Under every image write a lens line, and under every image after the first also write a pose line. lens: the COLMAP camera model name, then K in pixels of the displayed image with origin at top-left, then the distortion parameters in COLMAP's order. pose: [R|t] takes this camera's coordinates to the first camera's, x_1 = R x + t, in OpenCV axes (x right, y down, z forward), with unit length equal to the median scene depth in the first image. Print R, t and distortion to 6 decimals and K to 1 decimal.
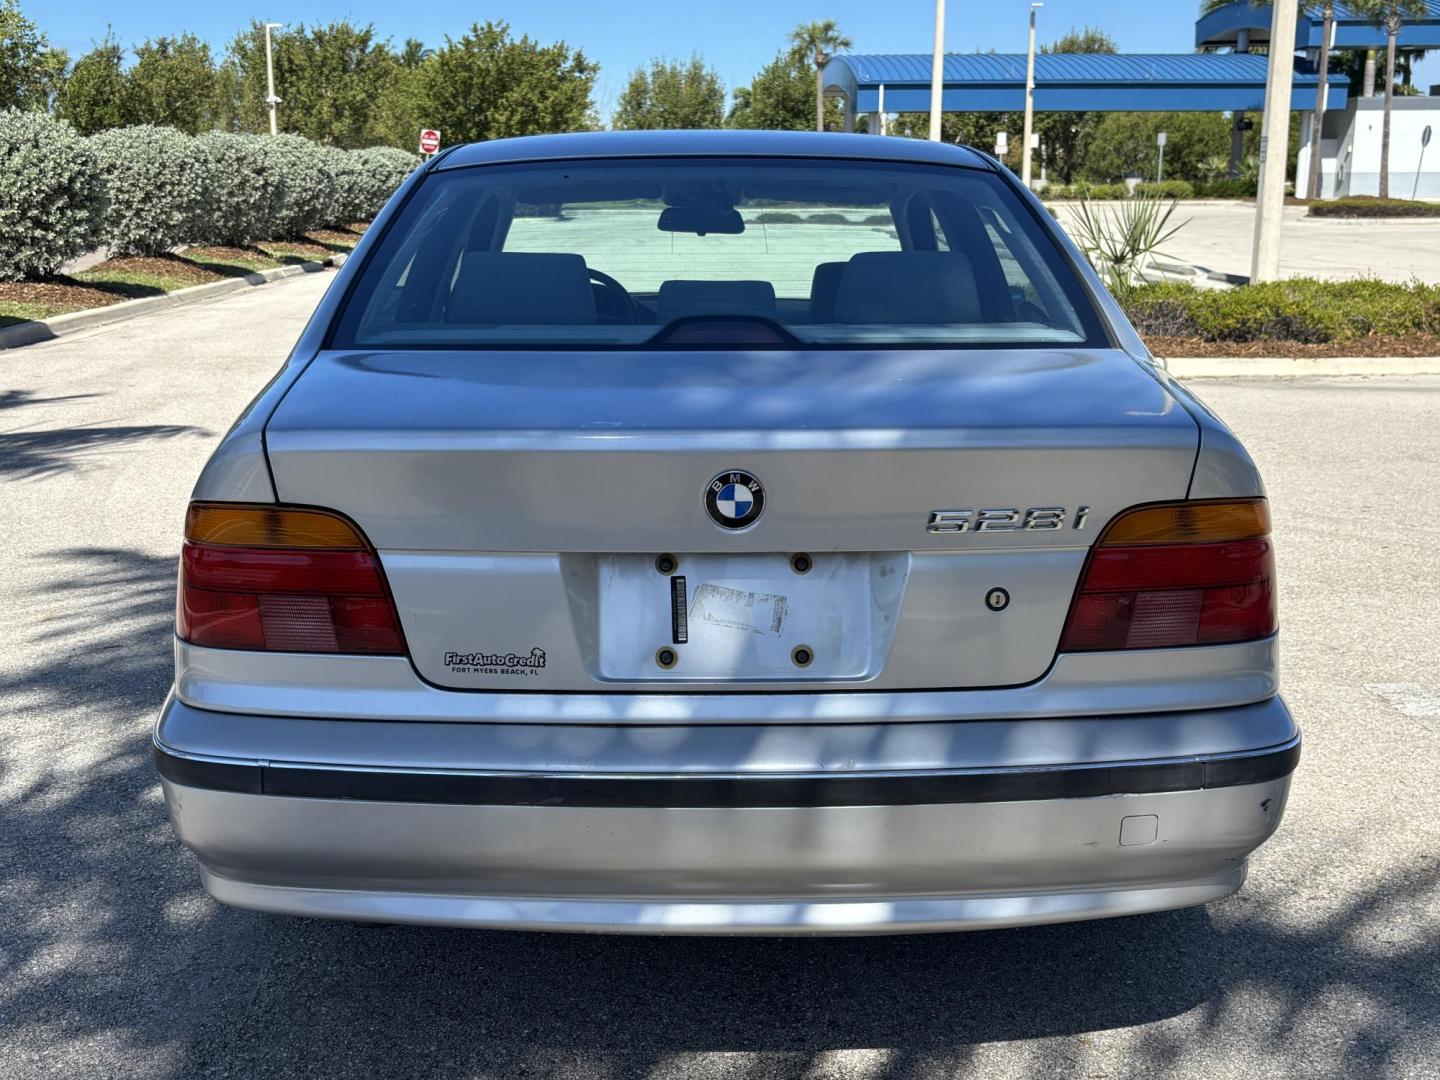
lens RADIAL K [[1725.5, 0, 755.8], [0, 1725.5, 606.5], [0, 0, 1]] dist [0.070060, -0.061761]
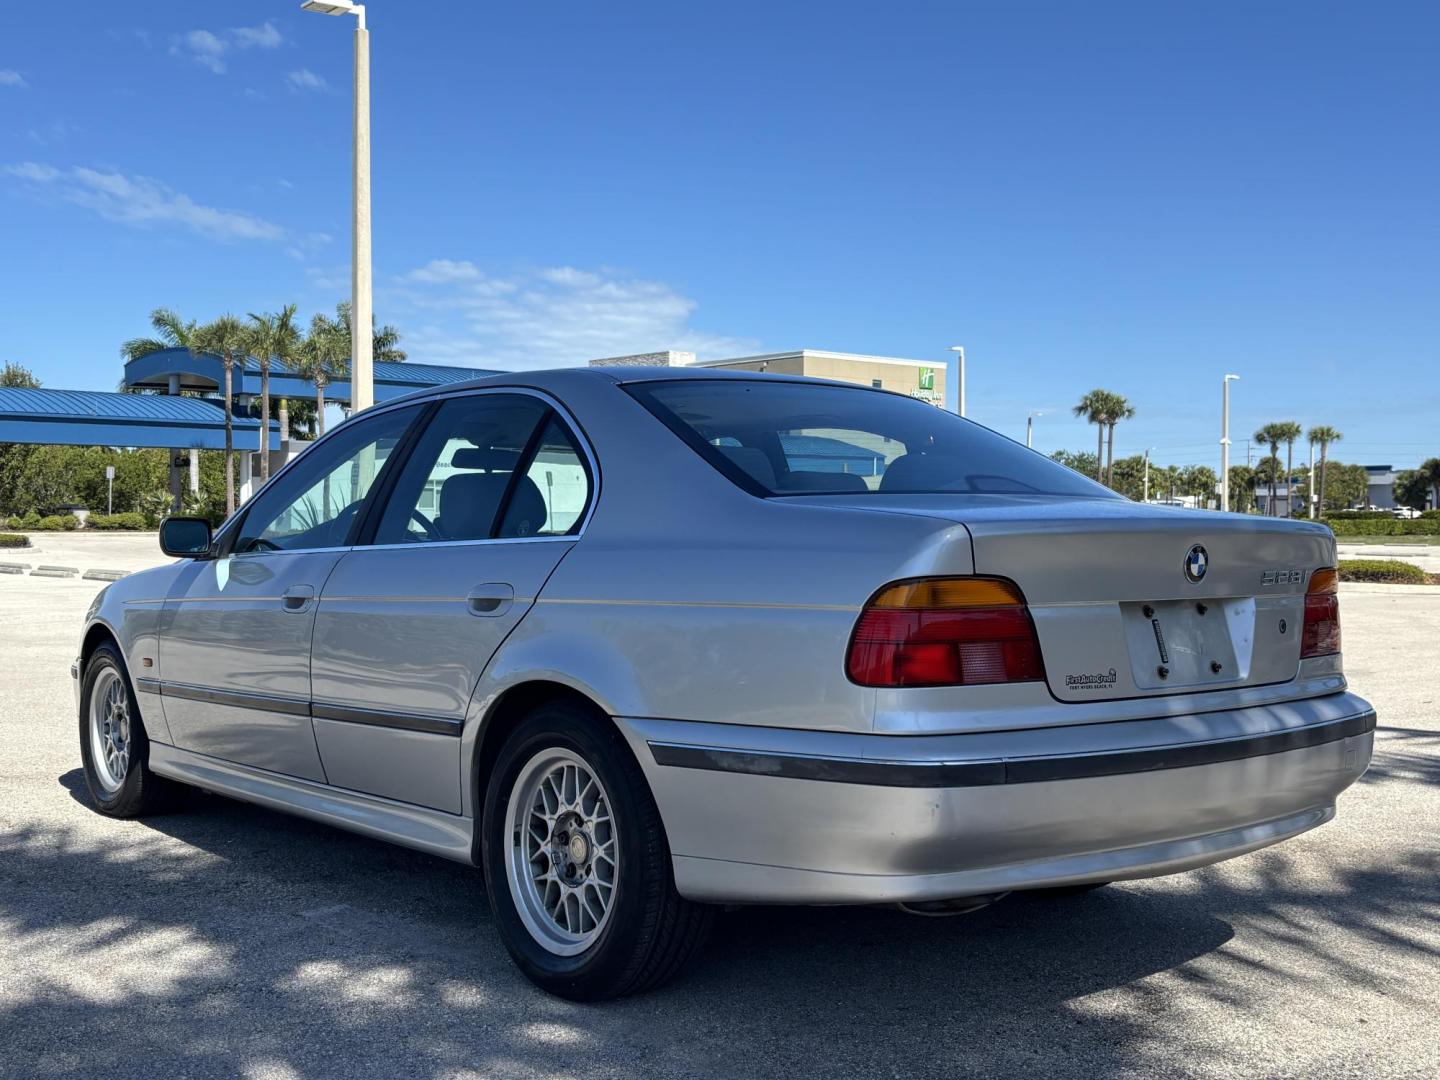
lens RADIAL K [[1825.1, 0, 721.2], [0, 1825.1, 567.0], [0, 0, 1]] dist [0.172543, -0.599497]
pose [[0.766270, -0.012907, 0.642389, -0.176049], [0.158929, 0.972537, -0.170037, 0.019447], [-0.622552, 0.232389, 0.747278, 0.002848]]
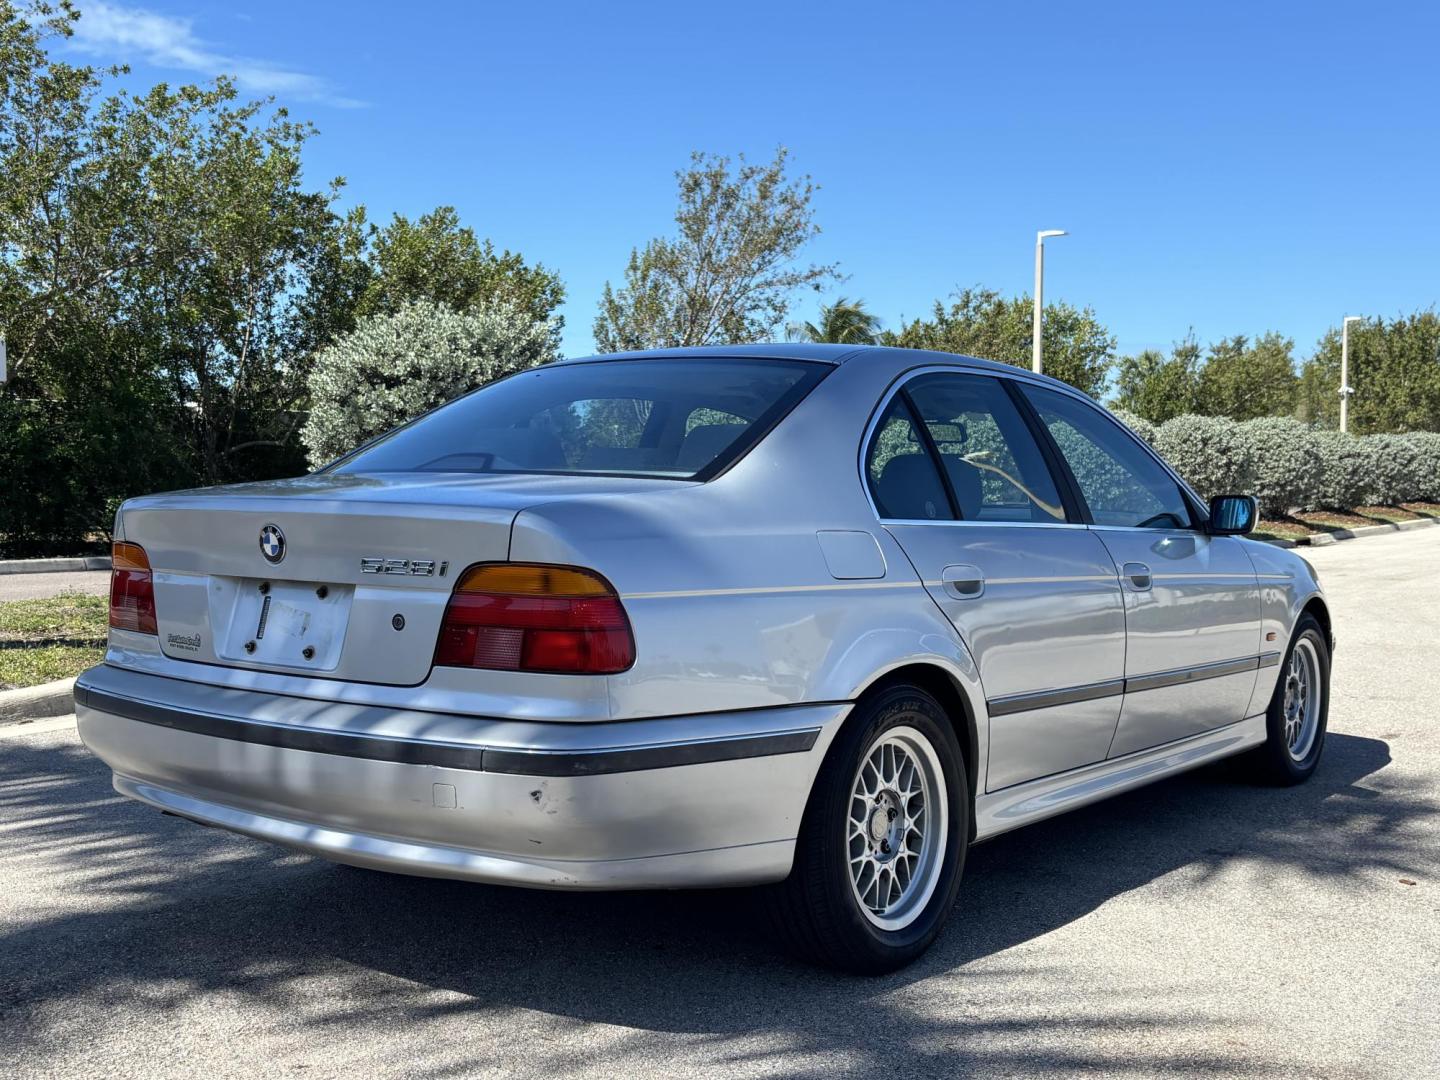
lens RADIAL K [[1825.1, 0, 721.2], [0, 1825.1, 567.0], [0, 0, 1]] dist [0.172543, -0.599497]
pose [[0.768560, 0.041635, -0.638422, 0.170533], [-0.165885, 0.976722, -0.136001, 0.014751], [0.617898, 0.210429, 0.757576, -0.001125]]
